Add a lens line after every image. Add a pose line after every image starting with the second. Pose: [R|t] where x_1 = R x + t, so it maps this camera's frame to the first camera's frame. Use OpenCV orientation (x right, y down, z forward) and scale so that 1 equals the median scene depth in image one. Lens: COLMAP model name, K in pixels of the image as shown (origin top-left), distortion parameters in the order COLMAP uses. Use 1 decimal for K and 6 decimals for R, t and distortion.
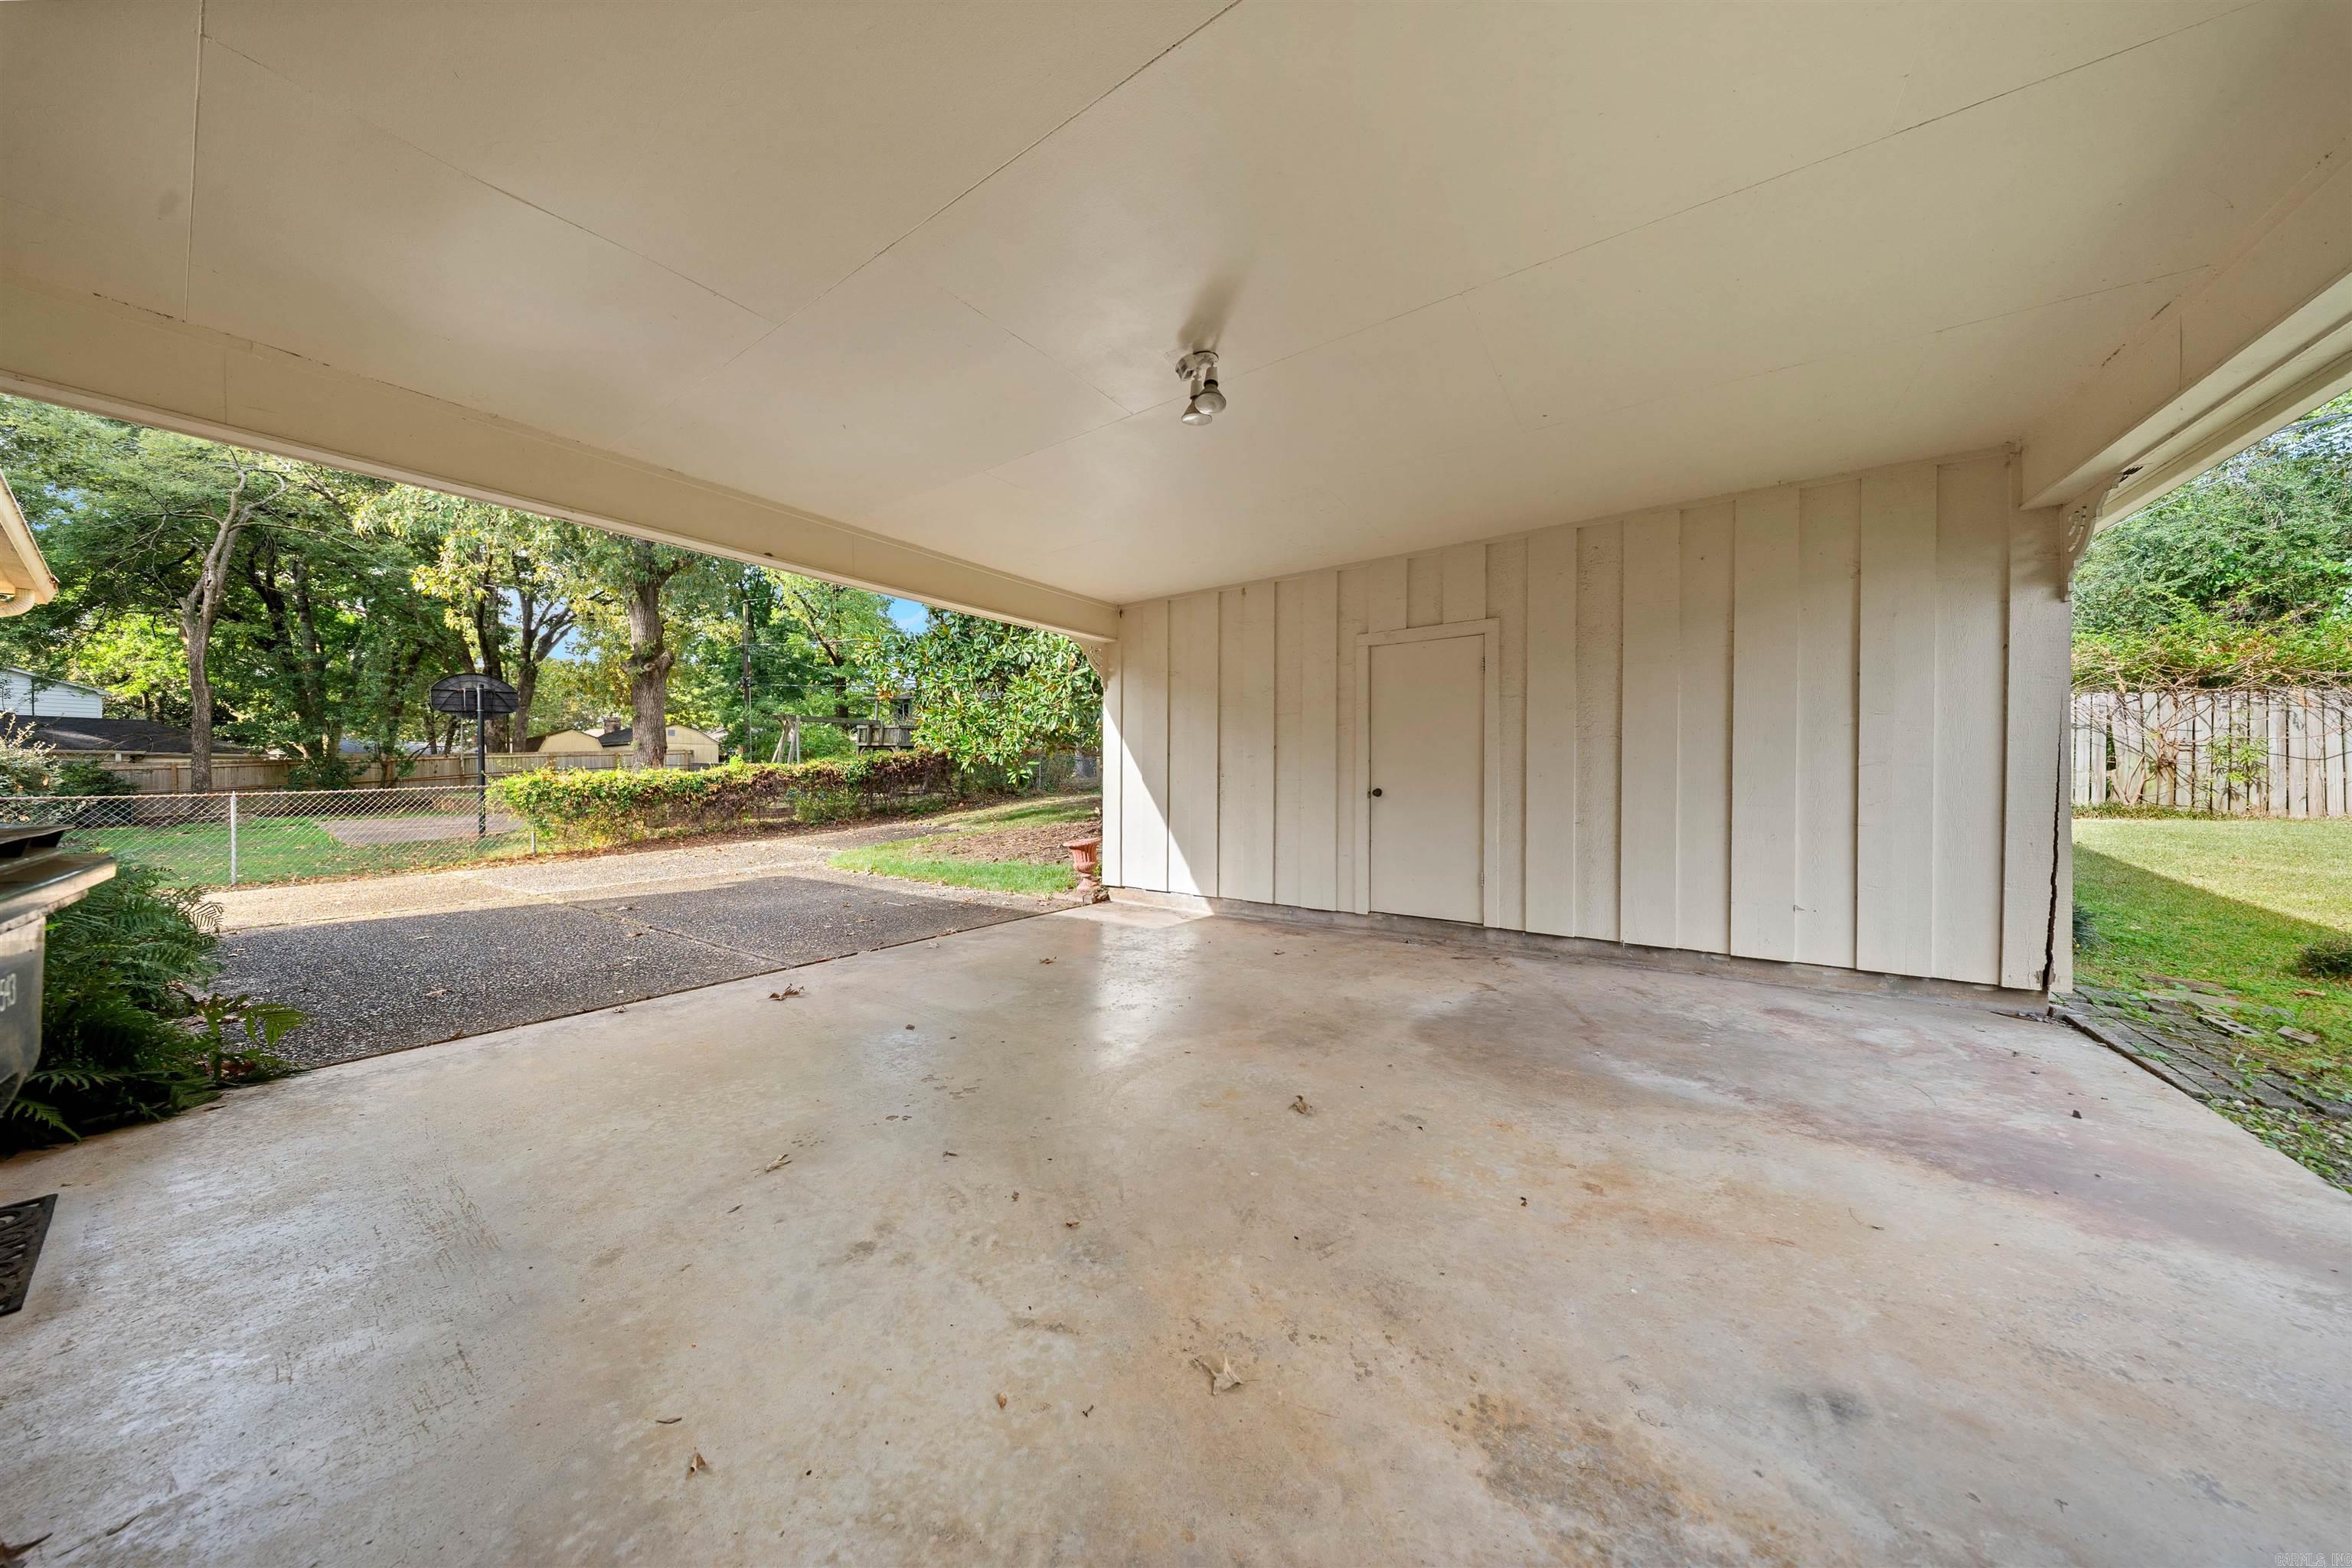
lens RADIAL K [[707.0, 0, 1175.8], [0, 707.0, 785.1], [0, 0, 1]] dist [-0.001475, -0.000458]
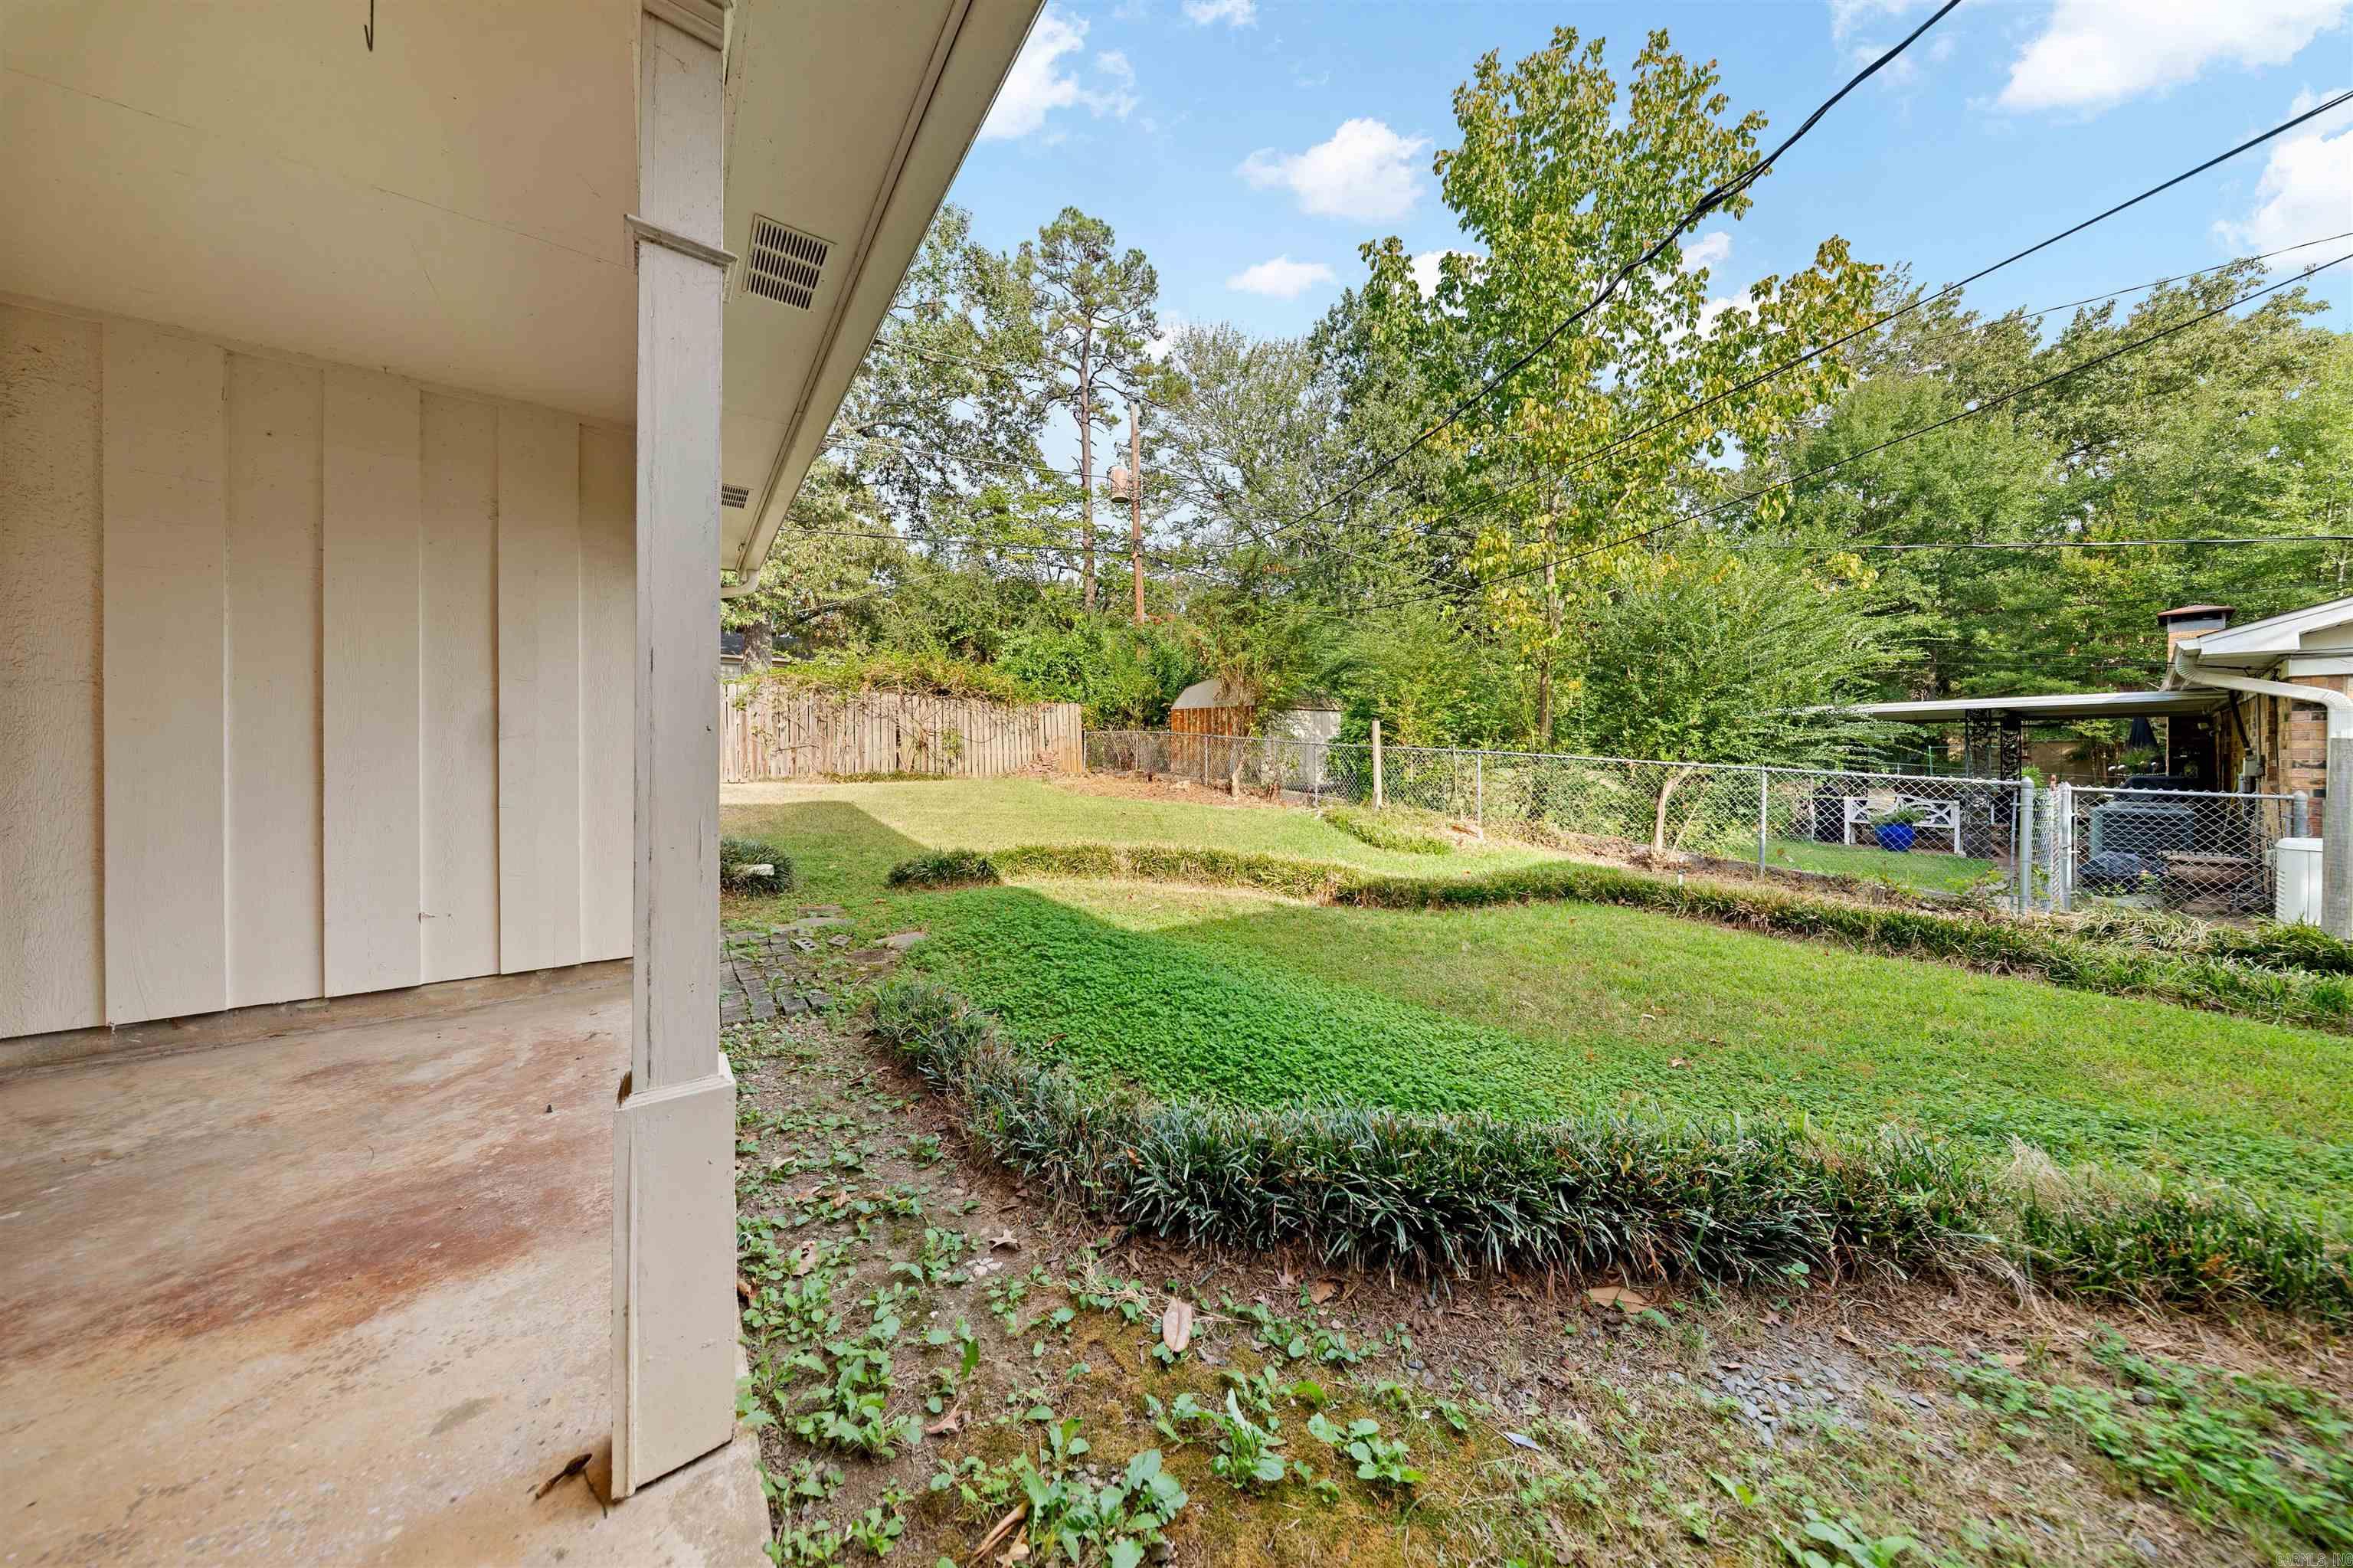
lens RADIAL K [[707.3, 0, 1182.4], [0, 707.3, 753.6], [0, 0, 1]] dist [-0.001475, -0.000458]
pose [[0.335344, -0.000922, 0.942095, 0.391083], [0.012408, 0.999917, -0.003438, 0.005020], [-0.942014, 0.012843, 0.335328, -0.067181]]
